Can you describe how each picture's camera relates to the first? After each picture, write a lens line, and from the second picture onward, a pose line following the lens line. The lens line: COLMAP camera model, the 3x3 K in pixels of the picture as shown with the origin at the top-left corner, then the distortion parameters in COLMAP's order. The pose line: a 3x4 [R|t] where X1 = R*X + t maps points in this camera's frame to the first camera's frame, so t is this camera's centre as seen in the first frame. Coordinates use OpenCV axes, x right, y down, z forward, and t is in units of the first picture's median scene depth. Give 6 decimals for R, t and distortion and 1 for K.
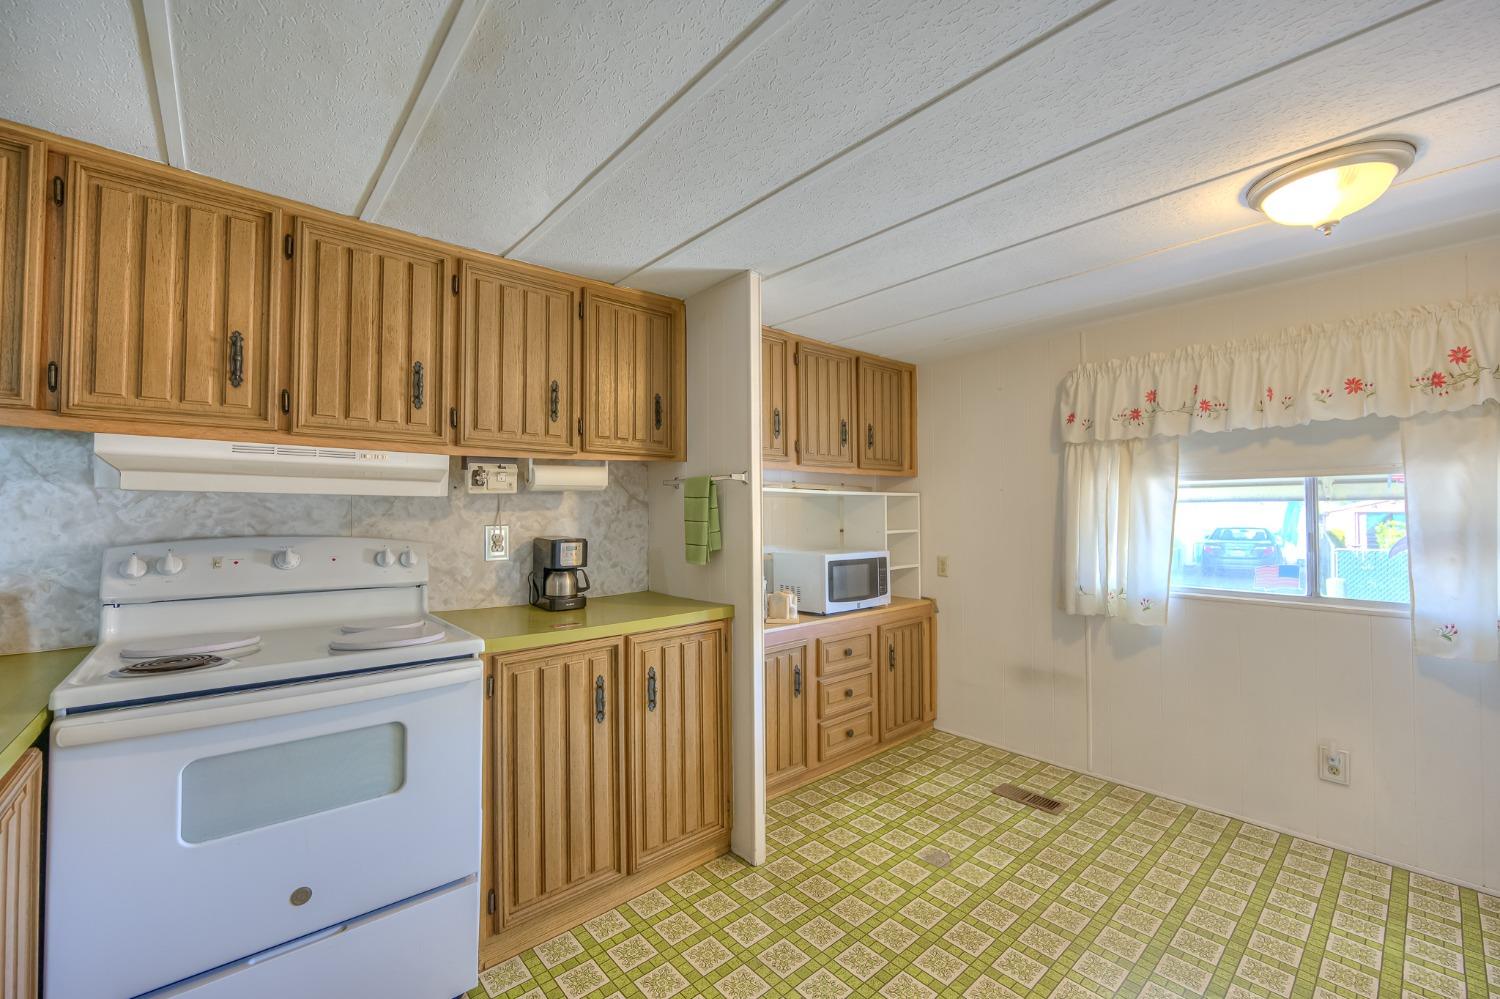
lens RADIAL K [[605.4, 0, 749.6], [0, 605.4, 499.2], [0, 0, 1]] dist [-0.022287, 0.000712]
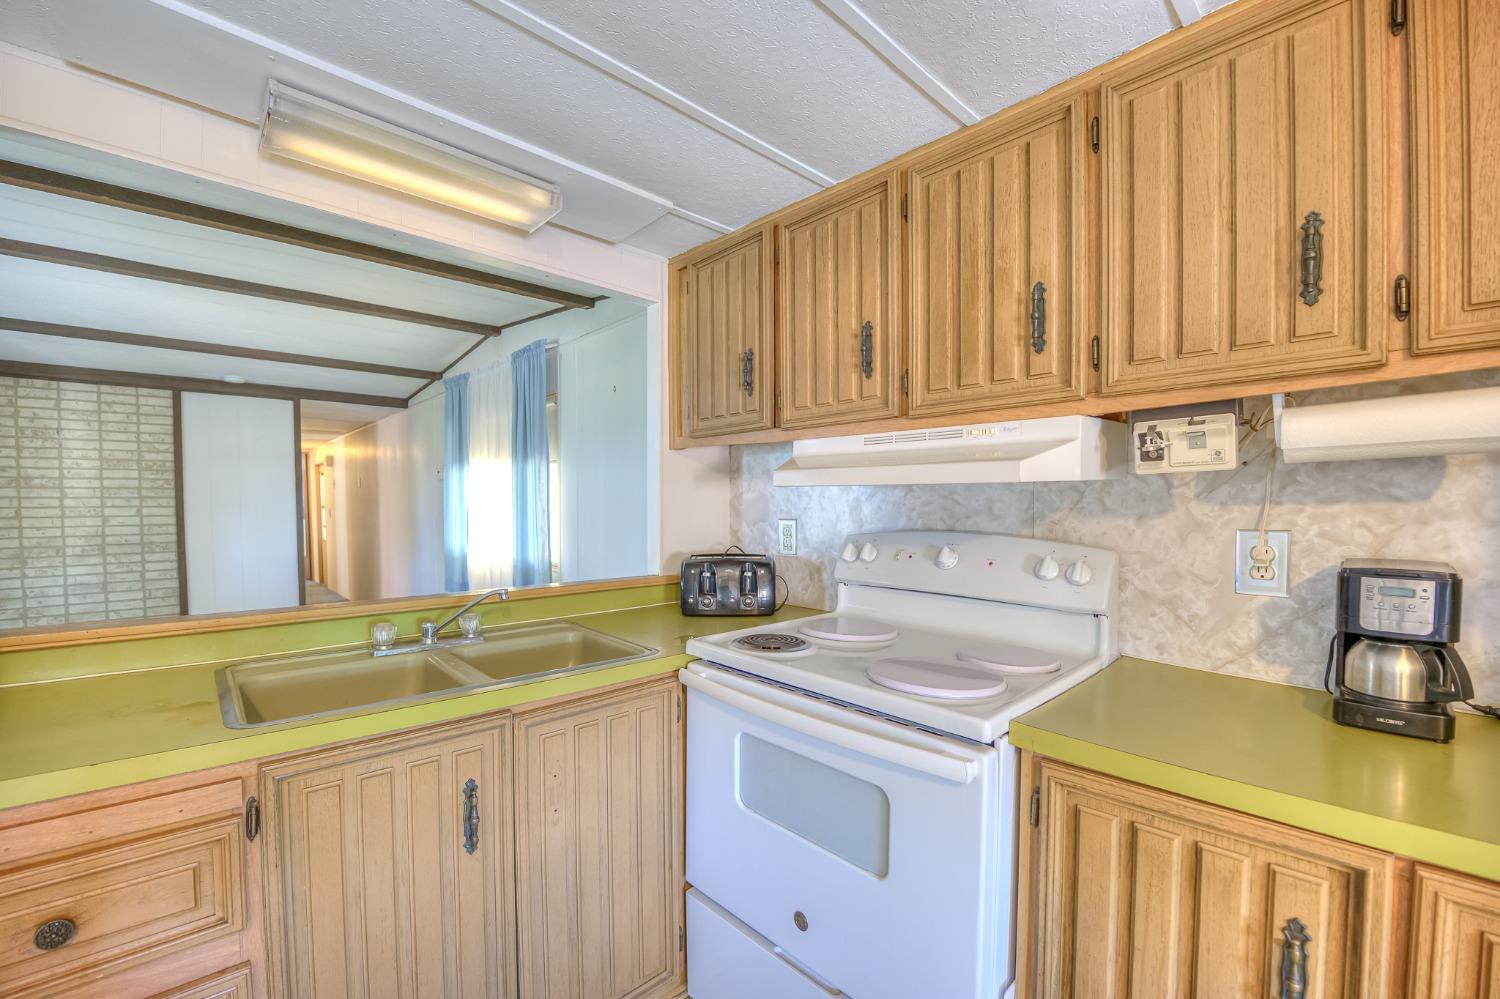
lens RADIAL K [[605.4, 0, 733.3], [0, 605.4, 521.8], [0, 0, 1]] dist [-0.022287, 0.000712]
pose [[0.049793, 0.030111, -0.998306, 0.102945], [0.021867, 0.999273, 0.031231, 0.009628], [0.998520, -0.023385, 0.049098, 0.576211]]
